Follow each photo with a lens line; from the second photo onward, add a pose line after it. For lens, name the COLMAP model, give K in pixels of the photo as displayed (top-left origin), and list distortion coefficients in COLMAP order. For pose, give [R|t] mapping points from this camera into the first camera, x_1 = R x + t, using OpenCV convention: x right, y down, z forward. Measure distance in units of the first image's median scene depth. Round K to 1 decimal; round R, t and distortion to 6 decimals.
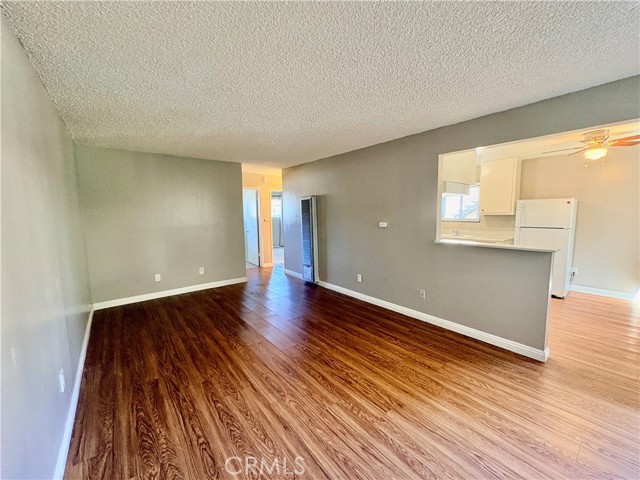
lens RADIAL K [[254.8, 0, 320.0], [0, 254.8, 240.0], [0, 0, 1]] dist [-0.000021, 0.000483]
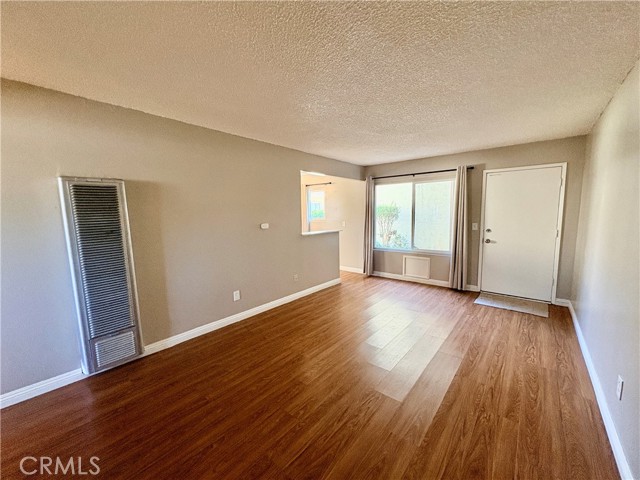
lens RADIAL K [[254.8, 0, 320.0], [0, 254.8, 240.0], [0, 0, 1]] dist [-0.000021, 0.000483]
pose [[-0.185507, -0.096989, 0.977845, -0.890352], [0.119139, 0.985556, 0.120355, -0.118329], [-0.975394, 0.138826, -0.171272, 1.150371]]
